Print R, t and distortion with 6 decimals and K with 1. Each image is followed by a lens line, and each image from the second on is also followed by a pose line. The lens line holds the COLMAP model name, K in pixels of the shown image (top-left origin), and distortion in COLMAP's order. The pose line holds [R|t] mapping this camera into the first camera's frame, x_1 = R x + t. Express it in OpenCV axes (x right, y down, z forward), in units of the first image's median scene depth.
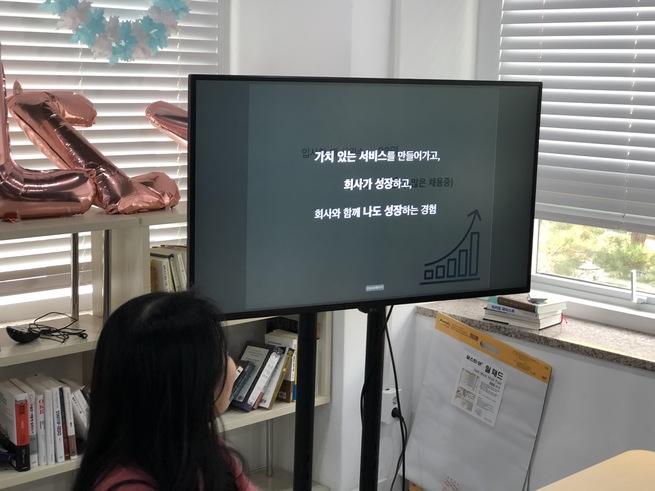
lens RADIAL K [[1085.7, 0, 327.5], [0, 1085.7, 245.5], [0, 0, 1]] dist [0.010093, 0.034892]
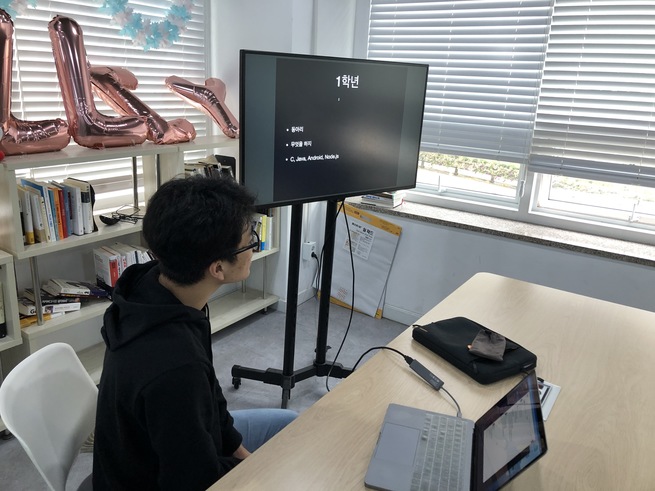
lens RADIAL K [[537.9, 0, 317.3], [0, 537.9, 245.5], [0, 0, 1]] dist [0.000569, 0.004953]
pose [[0.978351, -0.041236, 0.202803, -0.128937], [0.010546, 0.988608, 0.150141, 0.002303], [-0.206684, -0.144752, 0.967641, 0.138256]]
